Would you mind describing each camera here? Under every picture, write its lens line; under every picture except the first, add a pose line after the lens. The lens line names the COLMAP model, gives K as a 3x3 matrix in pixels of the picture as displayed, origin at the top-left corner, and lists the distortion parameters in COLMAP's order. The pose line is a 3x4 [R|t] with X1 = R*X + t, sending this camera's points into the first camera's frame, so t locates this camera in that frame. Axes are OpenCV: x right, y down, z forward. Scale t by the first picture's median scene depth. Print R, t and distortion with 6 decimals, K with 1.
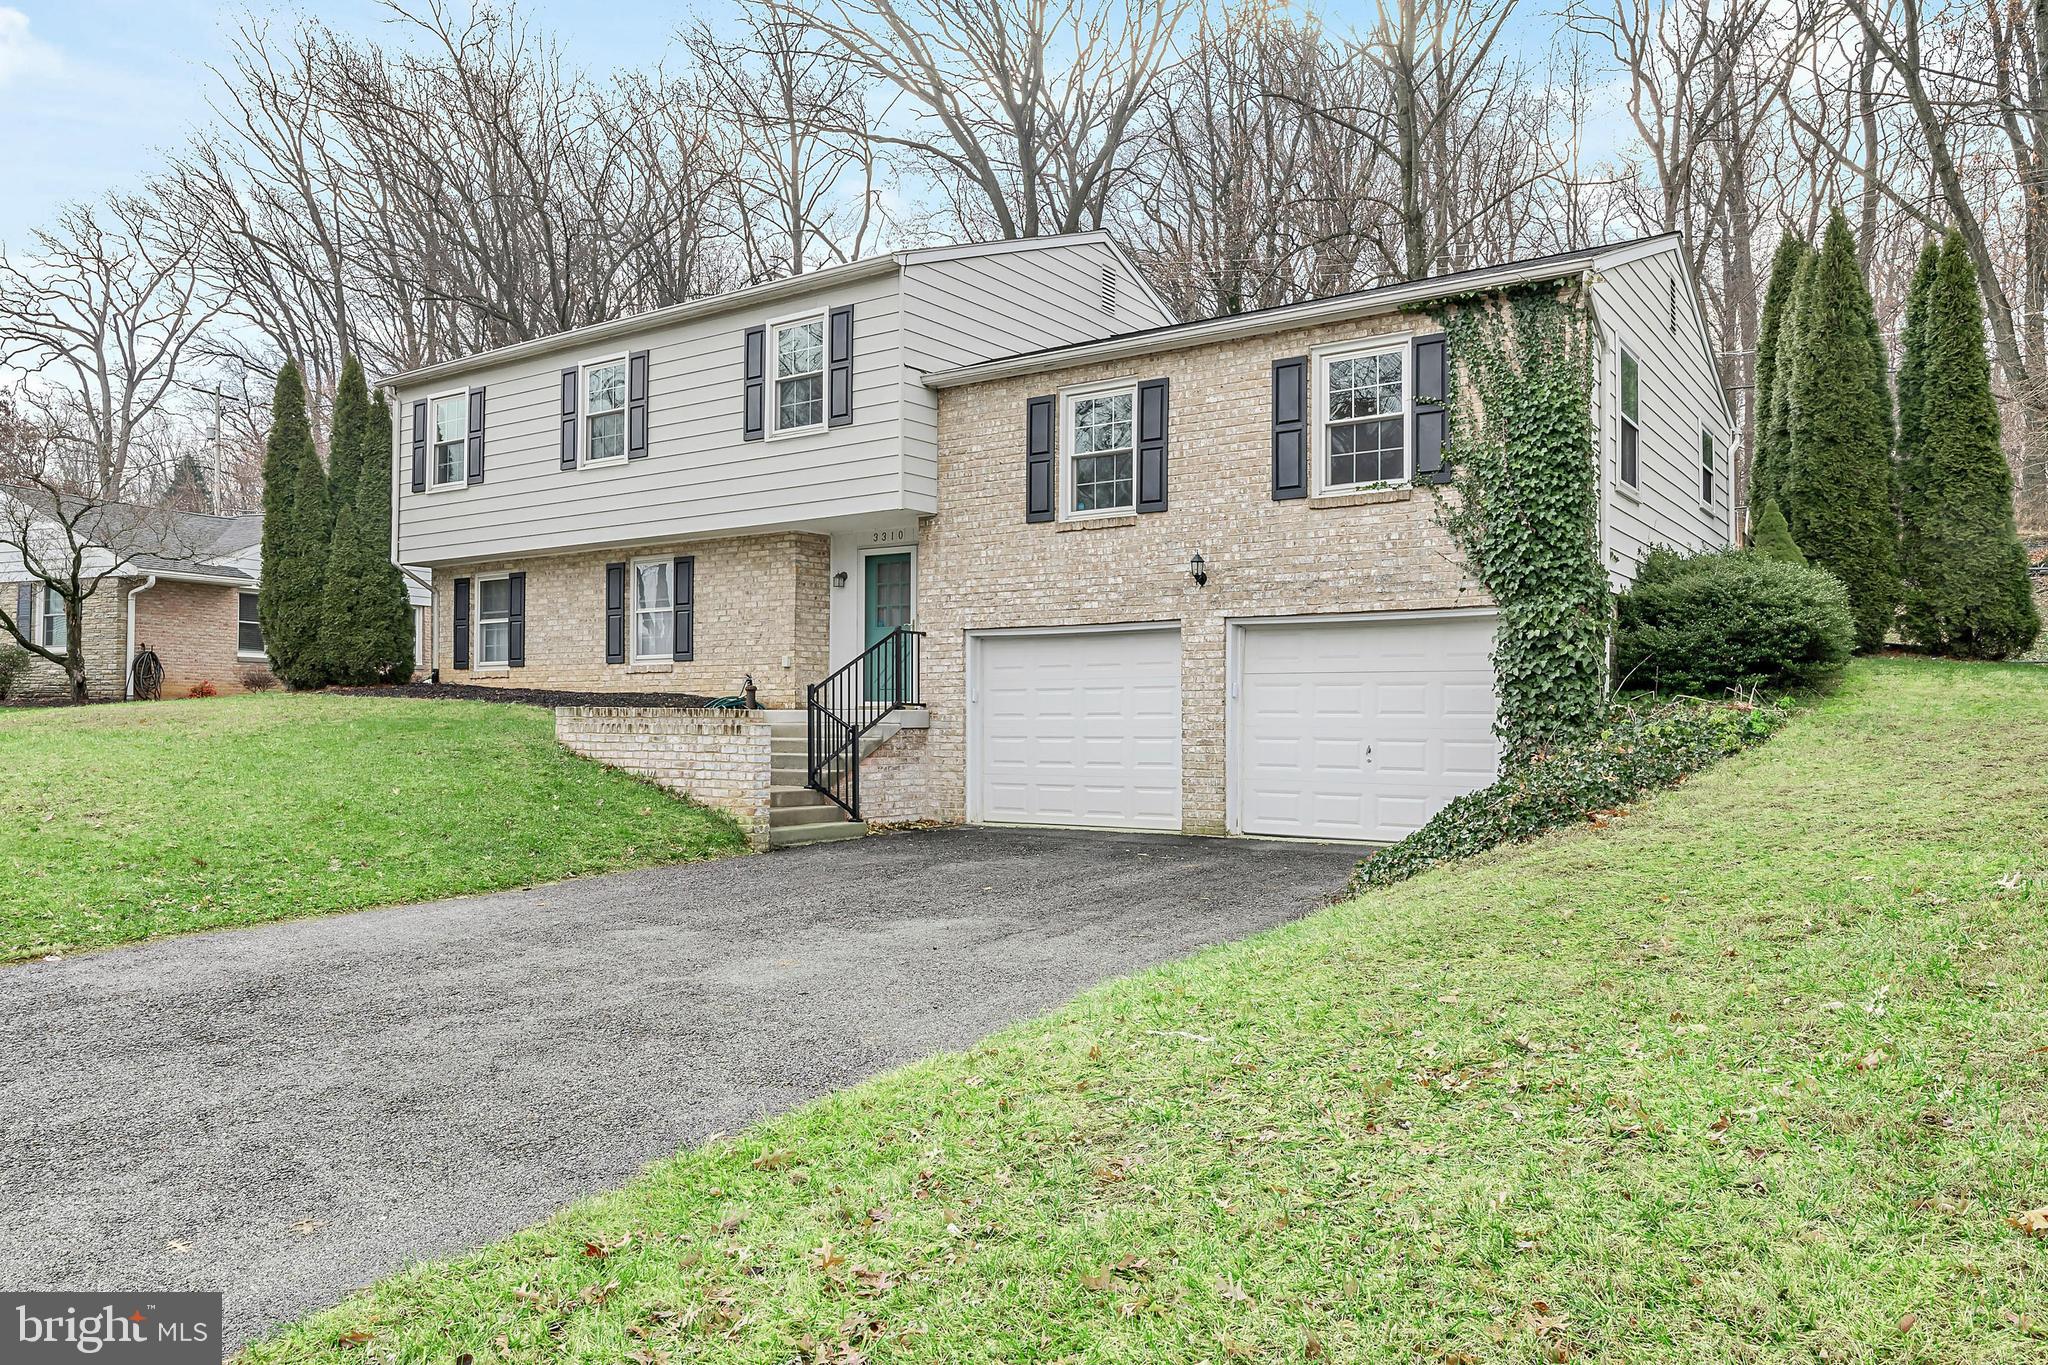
lens RADIAL K [[1431.5, 0, 1022.1], [0, 1431.5, 688.9], [0, 0, 1]] dist [-0.002831, -0.000718]
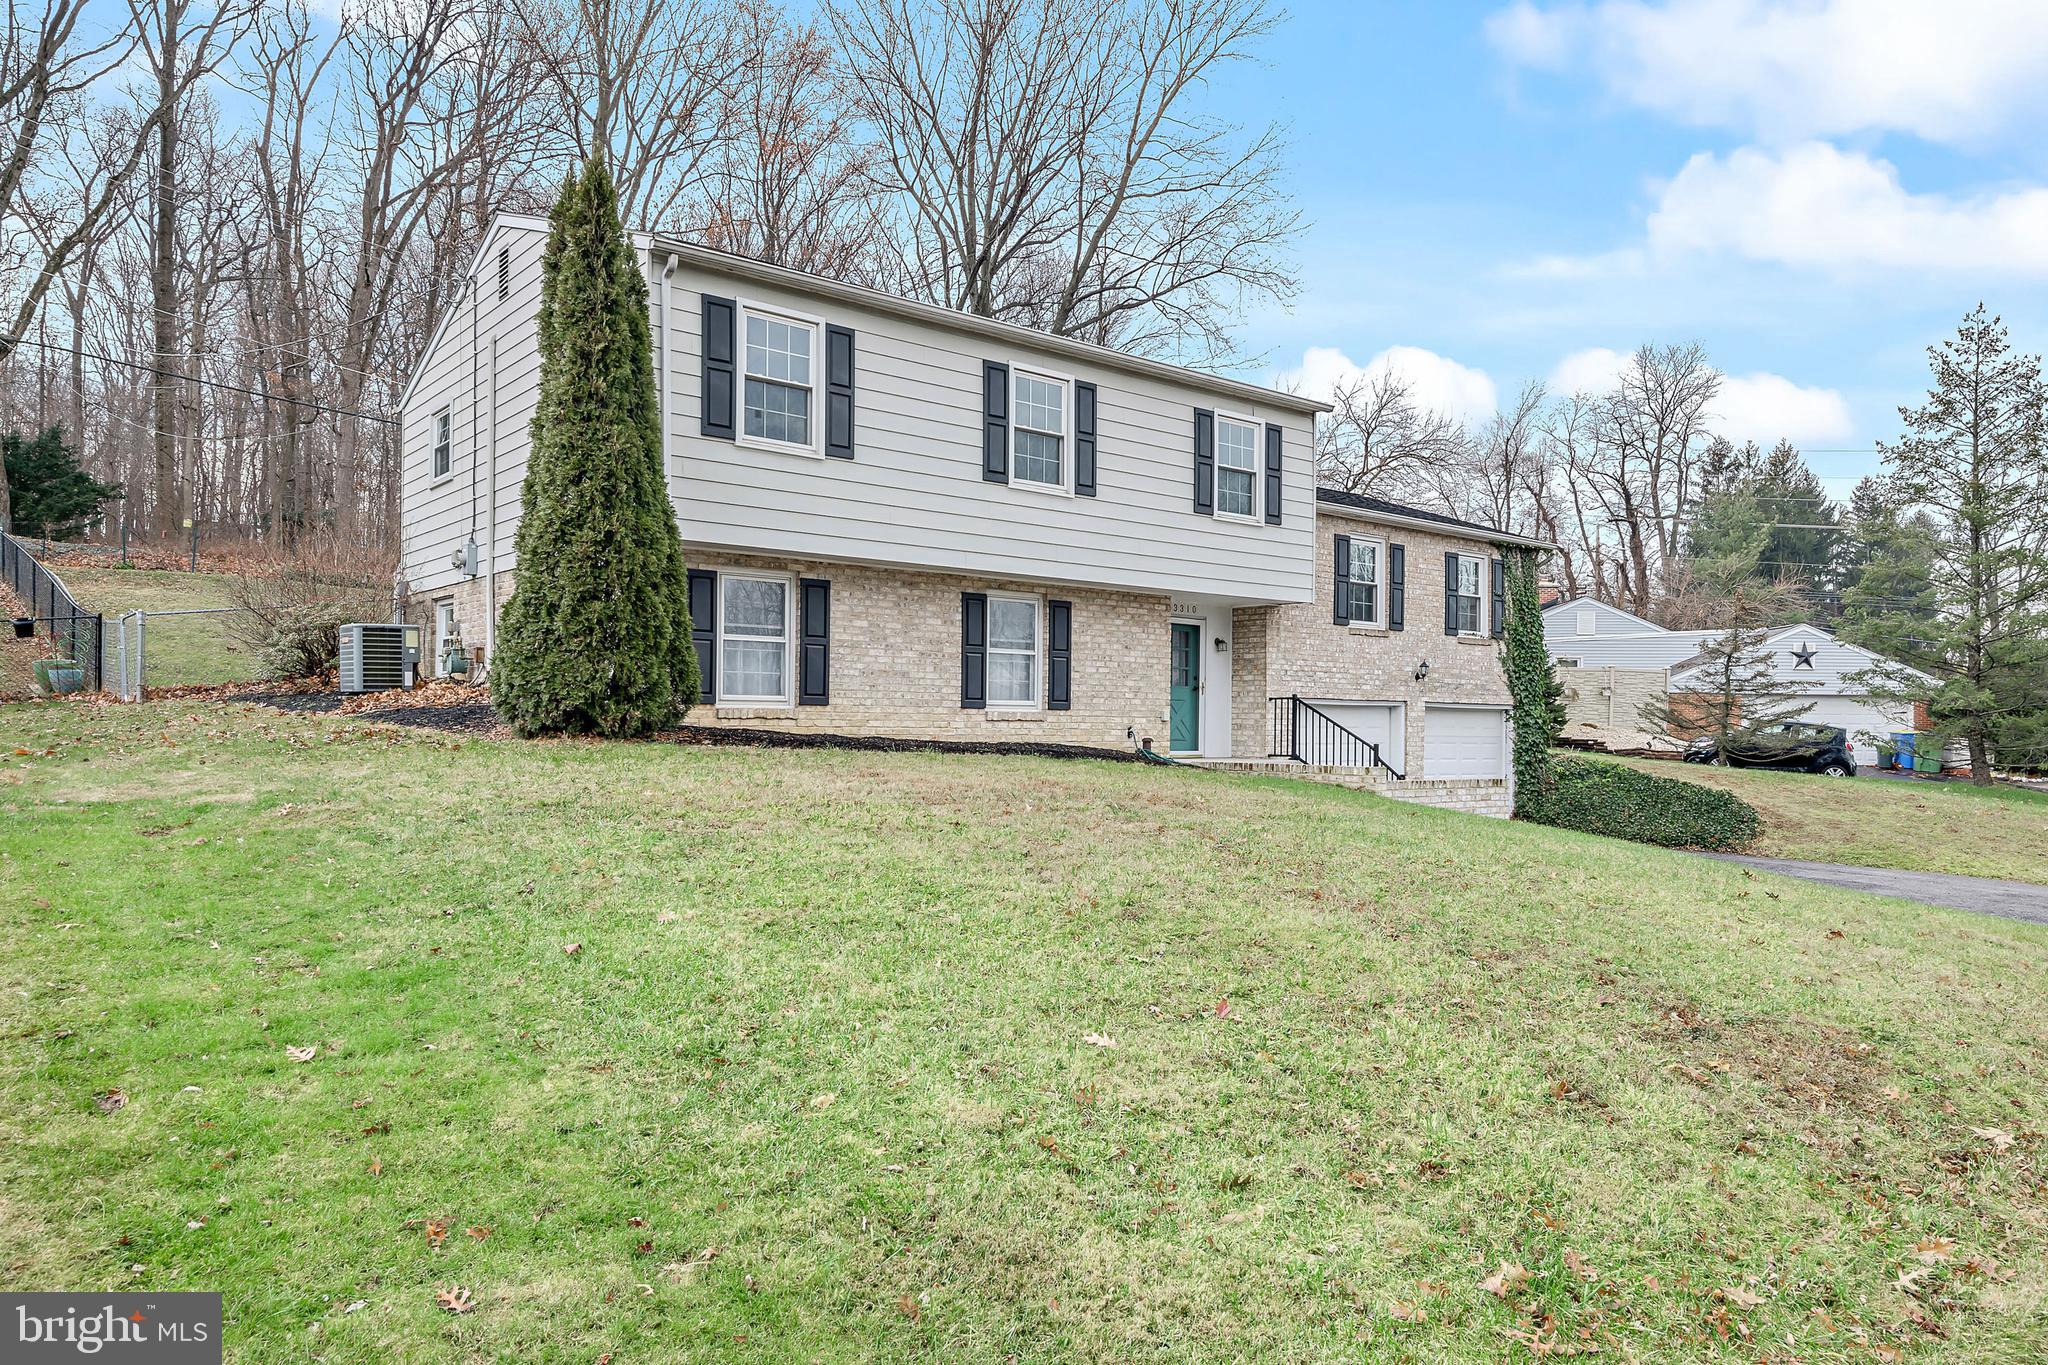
lens RADIAL K [[1299.1, 0, 1025.4], [0, 1299.1, 726.2], [0, 0, 1]] dist [0.005353, 0.000156]
pose [[0.276781, -0.000017, 0.960933, -1.143532], [-0.031047, 0.999478, 0.008960, -0.016585], [-0.960431, -0.032314, 0.276636, 0.827167]]
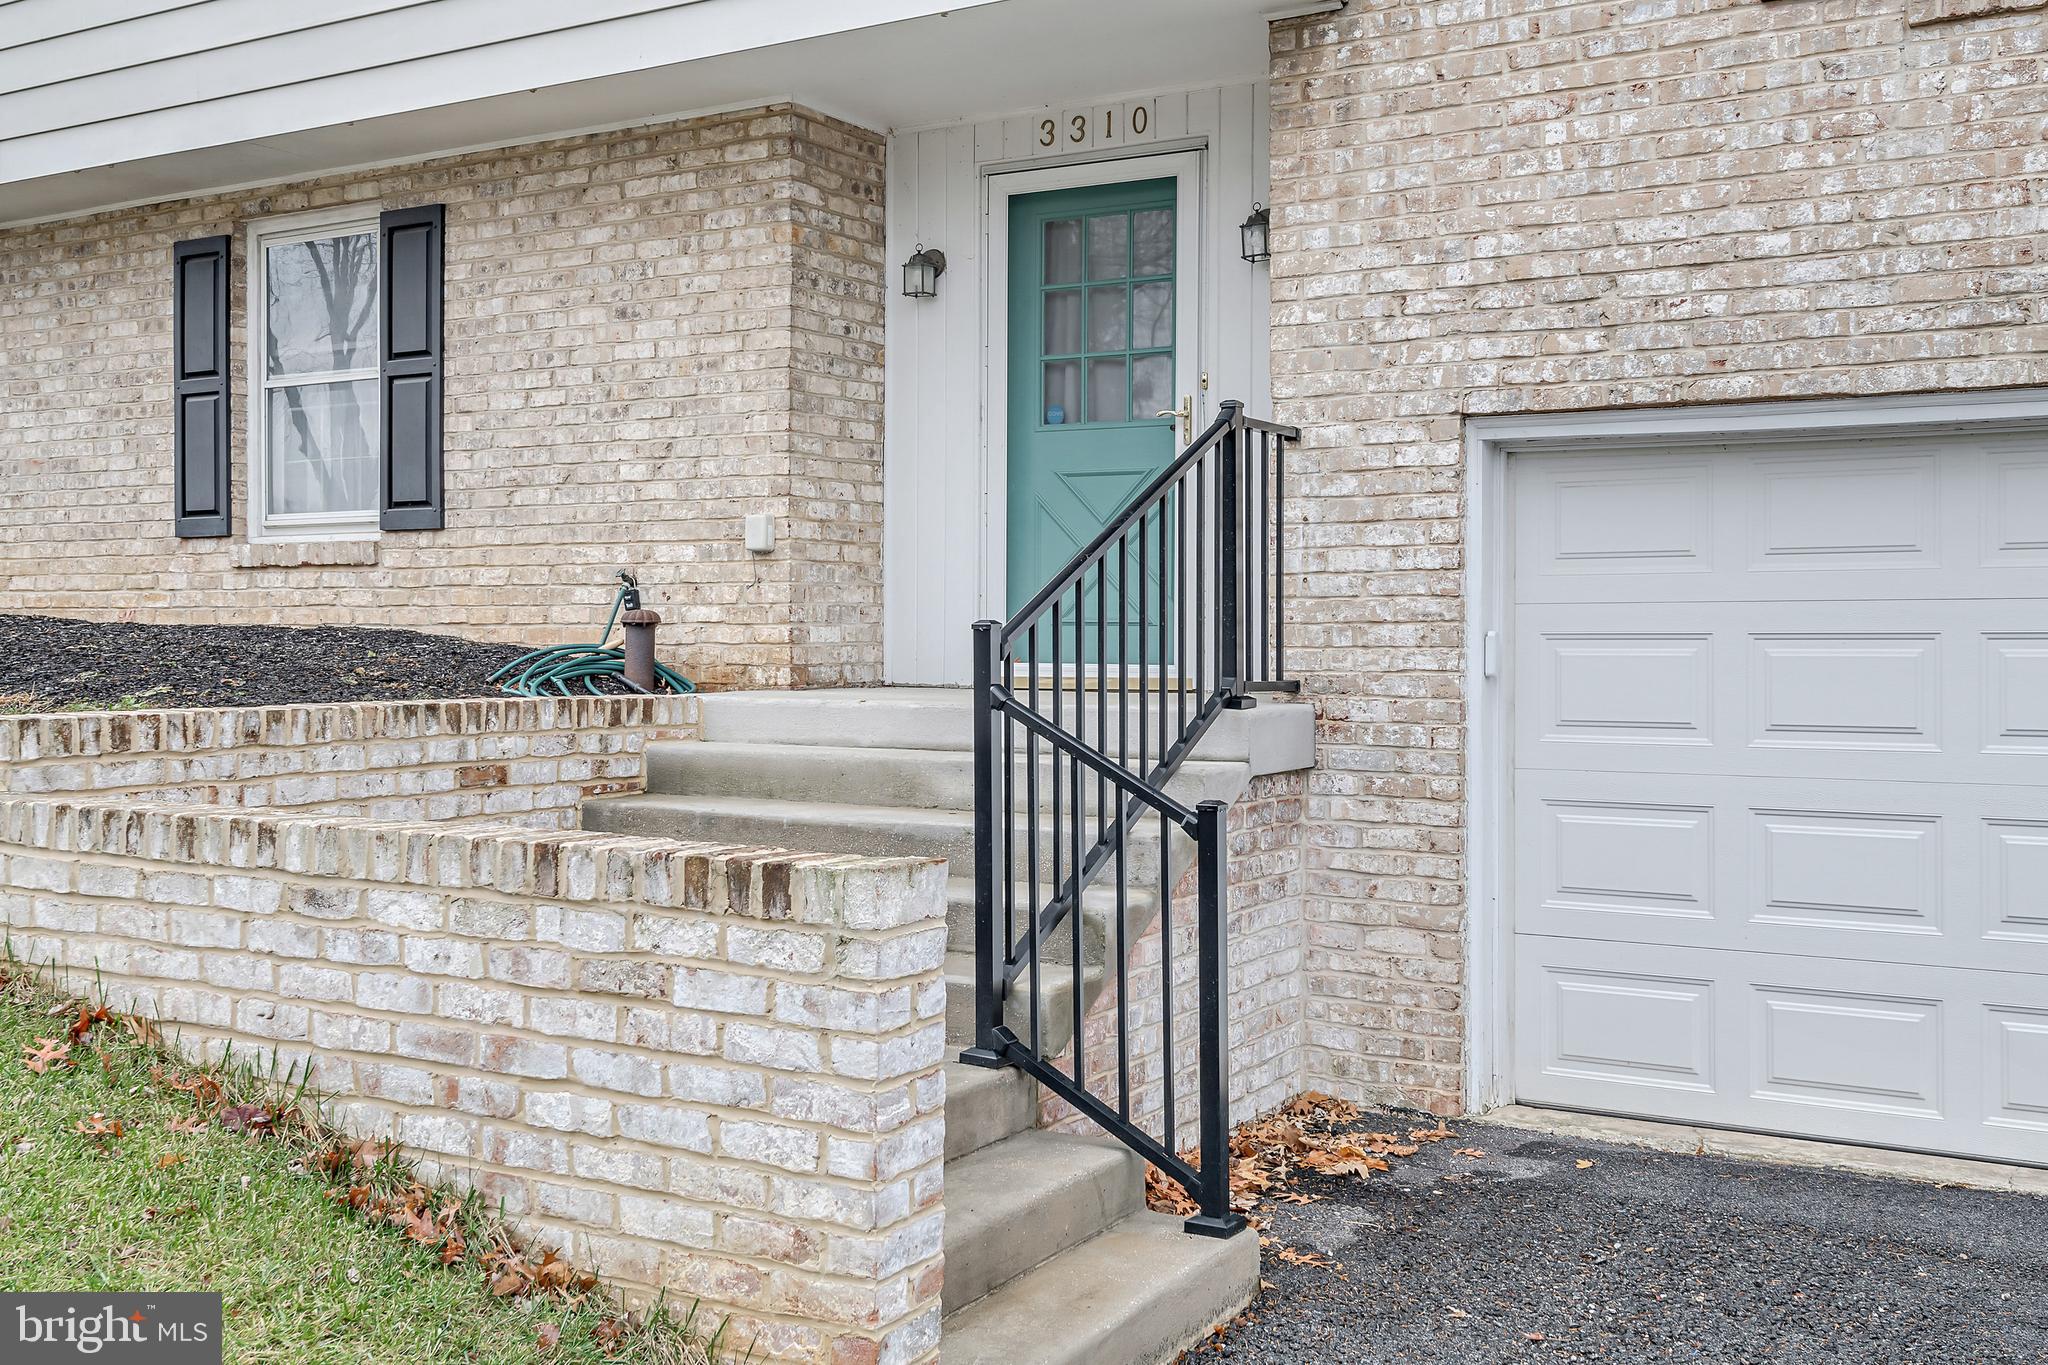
lens RADIAL K [[2037.9, 0, 1003.5], [0, 2037.9, 633.5], [0, 0, 1]] dist [0.021908, 0.000000]
pose [[0.997917, 0.001950, 0.064476, -0.140618], [-0.003377, 0.999752, 0.022028, -0.007274], [-0.064417, -0.022200, 0.997676, 0.560155]]
